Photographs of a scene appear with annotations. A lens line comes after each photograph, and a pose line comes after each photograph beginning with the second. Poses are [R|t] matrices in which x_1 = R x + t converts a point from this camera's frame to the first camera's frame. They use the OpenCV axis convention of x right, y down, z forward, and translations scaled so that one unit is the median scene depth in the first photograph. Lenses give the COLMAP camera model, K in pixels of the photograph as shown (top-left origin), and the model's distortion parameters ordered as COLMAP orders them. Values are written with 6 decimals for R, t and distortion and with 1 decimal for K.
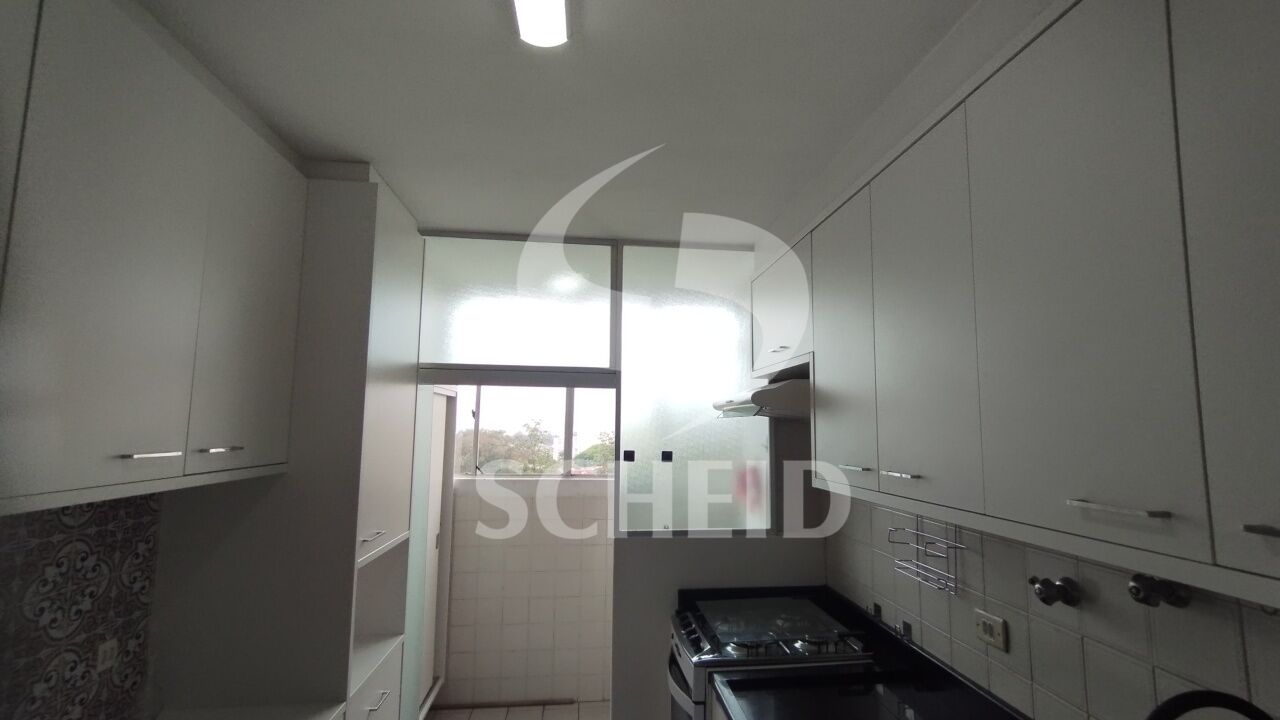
lens RADIAL K [[519.7, 0, 638.6], [0, 519.7, 364.7], [0, 0, 1]] dist [-0.009093, -0.003662]
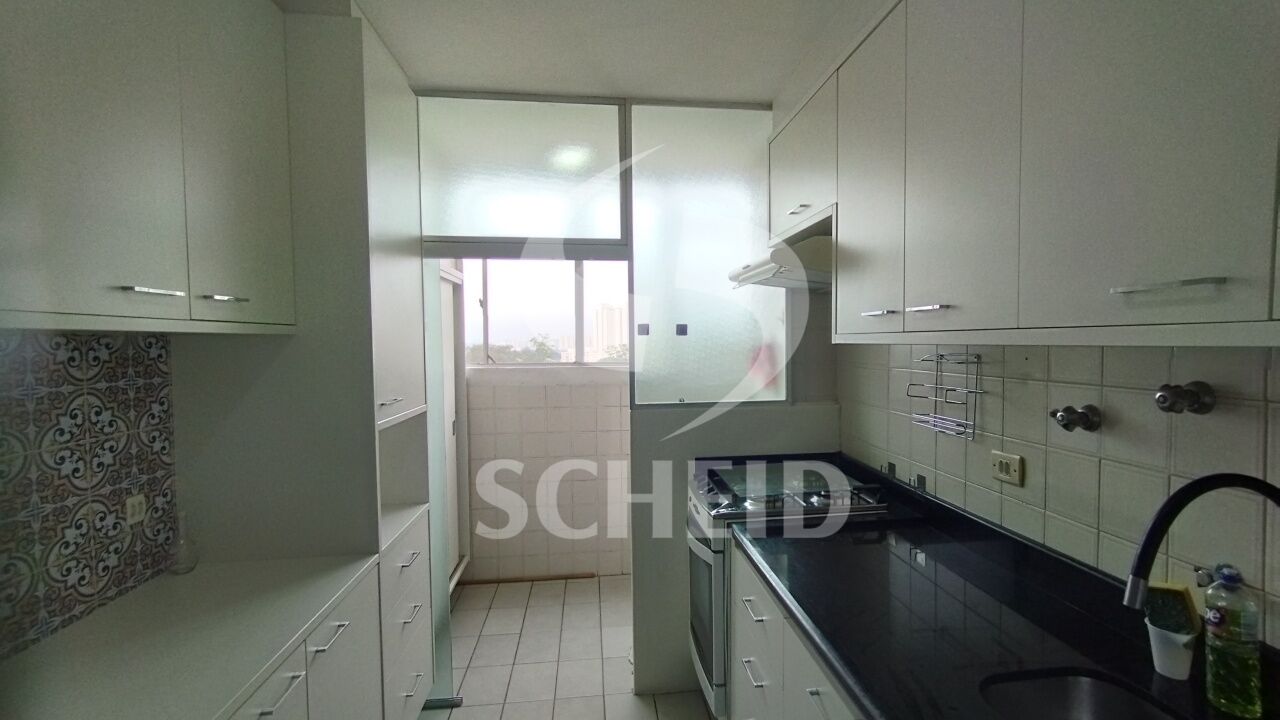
lens RADIAL K [[527.8, 0, 646.7], [0, 527.8, 358.6], [0, 0, 1]] dist [-0.000248, -0.004645]
pose [[0.999714, -0.023843, 0.001630, -0.020899], [0.023398, 0.990390, 0.136308, 0.131024], [-0.004864, -0.136231, 0.990665, 0.002872]]
